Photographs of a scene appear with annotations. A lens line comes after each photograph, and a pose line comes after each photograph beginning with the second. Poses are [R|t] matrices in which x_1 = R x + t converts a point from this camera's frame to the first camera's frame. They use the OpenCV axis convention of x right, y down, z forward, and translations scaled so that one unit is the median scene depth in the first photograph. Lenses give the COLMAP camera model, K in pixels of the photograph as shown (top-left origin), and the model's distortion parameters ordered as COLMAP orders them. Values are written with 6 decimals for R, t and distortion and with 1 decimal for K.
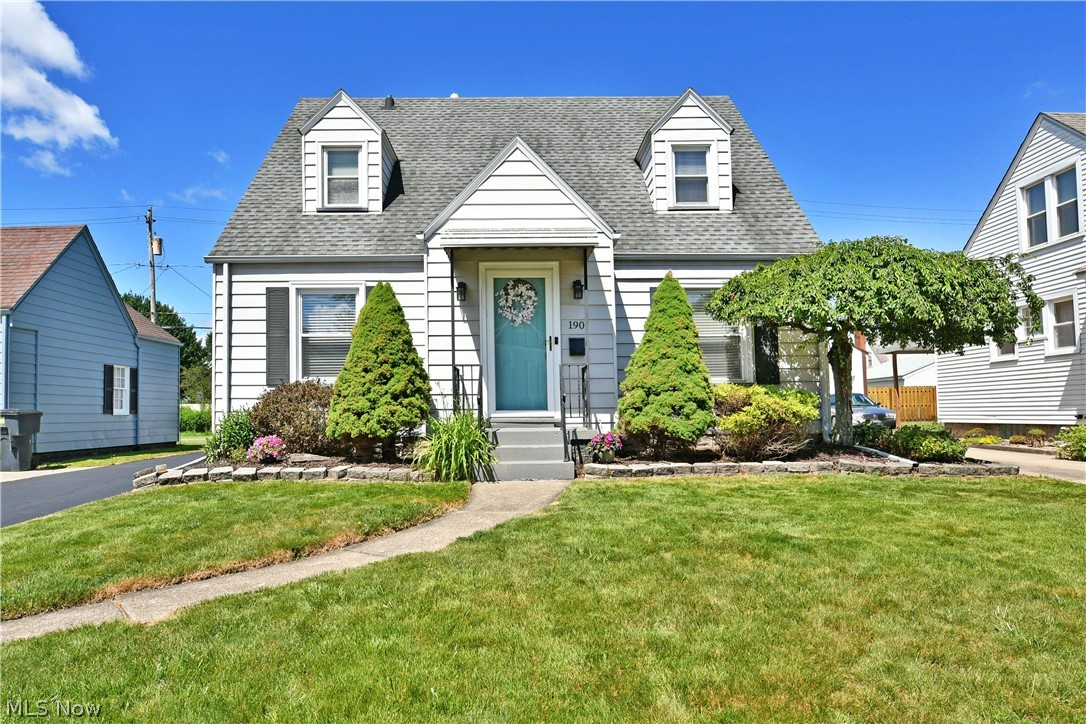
lens RADIAL K [[653.3, 0, 508.9], [0, 653.3, 393.2], [0, 0, 1]] dist [-0.006058, -0.000388]
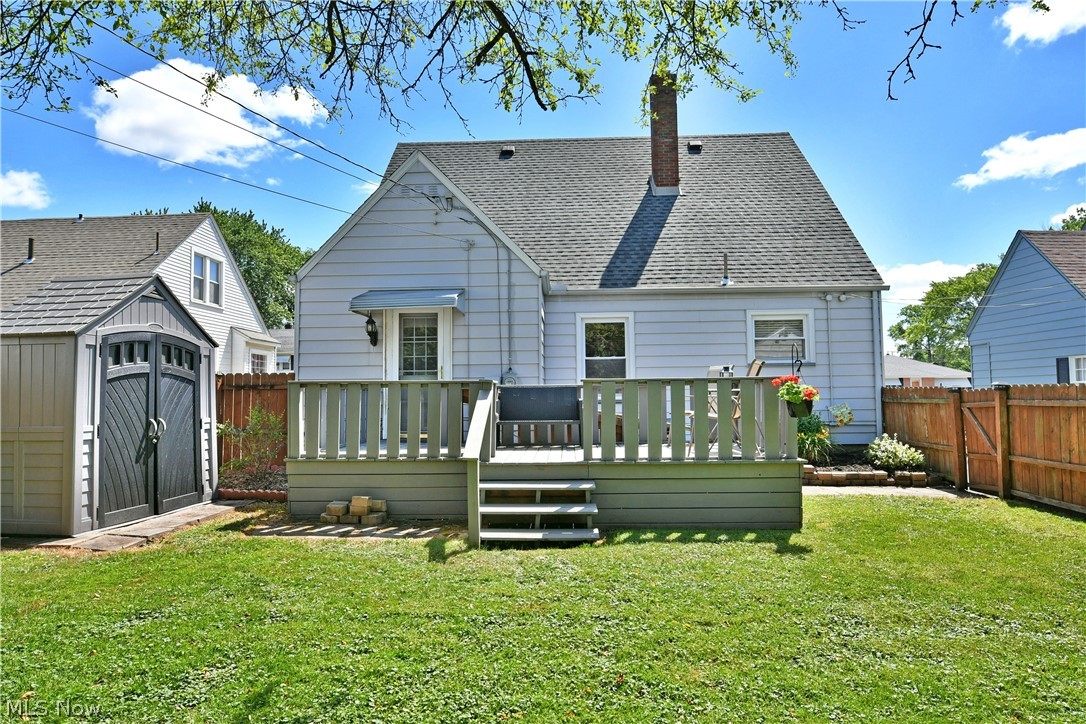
lens RADIAL K [[653.3, 0, 547.6], [0, 653.3, 363.6], [0, 0, 1]] dist [-0.006058, -0.000388]
pose [[-0.999026, 0.019755, 0.039462, 0.027528], [0.016836, 0.997191, -0.072978, 0.017078], [-0.040792, -0.072242, -0.996553, 2.093460]]
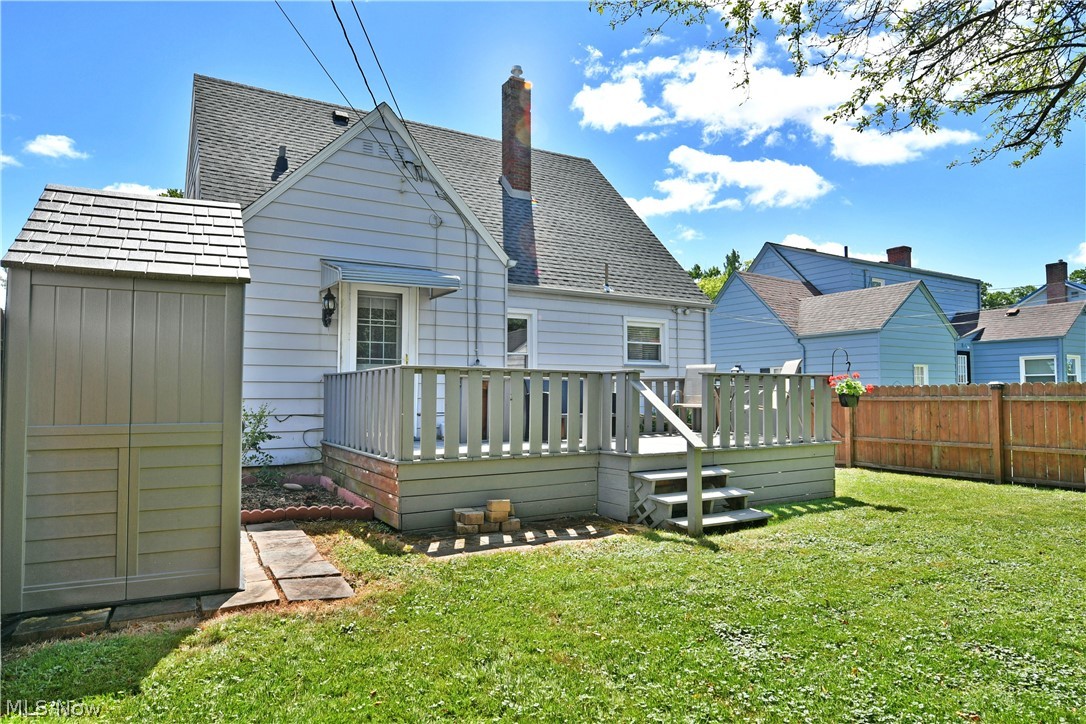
lens RADIAL K [[653.3, 0, 544.5], [0, 653.3, 360.8], [0, 0, 1]] dist [-0.006058, -0.000388]
pose [[-0.858767, -0.018234, -0.512042, 0.356132], [0.019729, 0.997449, -0.068608, 0.017522], [0.511986, -0.069020, -0.856216, 1.998872]]
